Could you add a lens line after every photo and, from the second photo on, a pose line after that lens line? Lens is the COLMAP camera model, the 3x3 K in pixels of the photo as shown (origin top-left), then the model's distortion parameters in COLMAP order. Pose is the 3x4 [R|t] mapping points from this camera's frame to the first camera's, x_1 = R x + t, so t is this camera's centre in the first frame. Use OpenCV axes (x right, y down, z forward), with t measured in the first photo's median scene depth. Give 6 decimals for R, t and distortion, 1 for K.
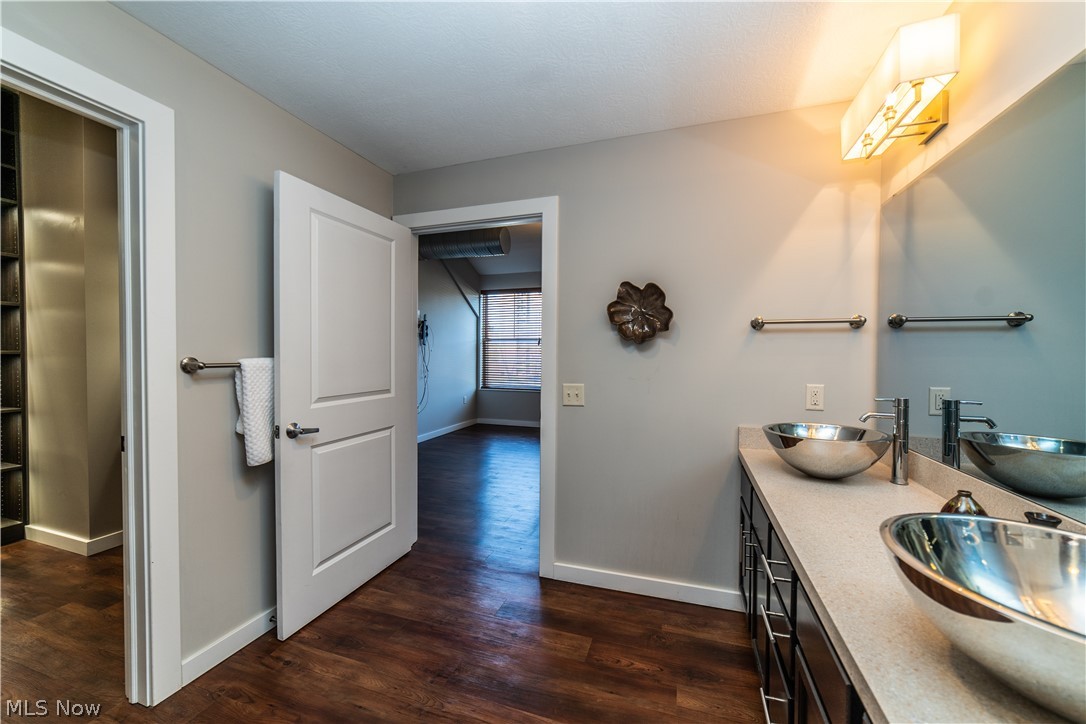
lens RADIAL K [[419.3, 0, 543.4], [0, 419.3, 363.0], [0, 0, 1]] dist [-0.024633, 0.009645]
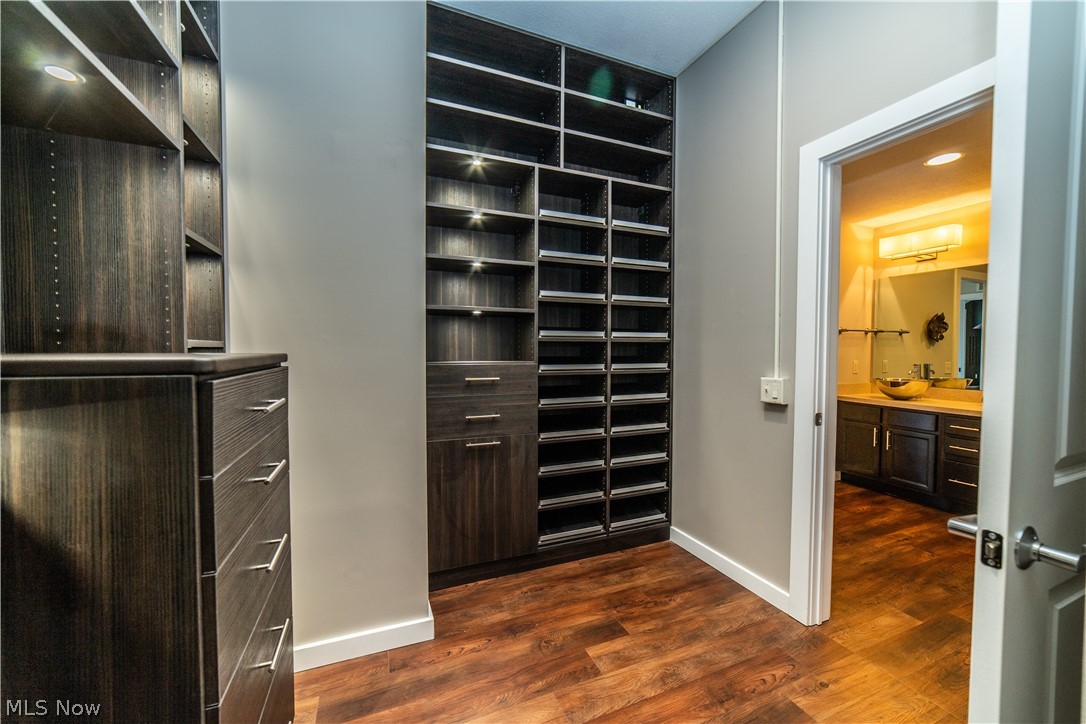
lens RADIAL K [[419.3, 0, 543.4], [0, 419.3, 363.0], [0, 0, 1]] dist [-0.024633, 0.009645]
pose [[0.752890, -0.028383, 0.657534, -1.838272], [0.019099, 0.999591, 0.021280, -0.011471], [-0.657869, -0.003463, 0.753124, 0.459117]]
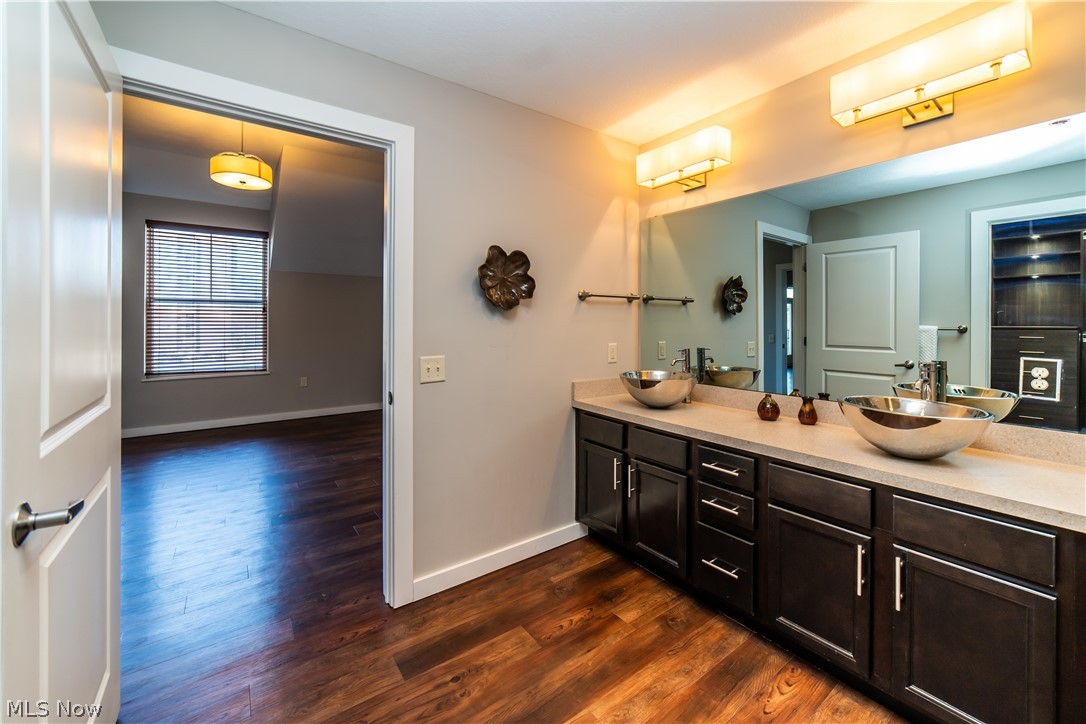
lens RADIAL K [[438.7, 0, 549.0], [0, 438.7, 322.3], [0, 0, 1]] dist [-0.010594, 0.000316]
pose [[0.573224, -0.003771, 0.819390, -0.607713], [0.019612, 0.999766, -0.009118, -0.006632], [-0.819164, 0.021297, 0.573164, 0.350986]]
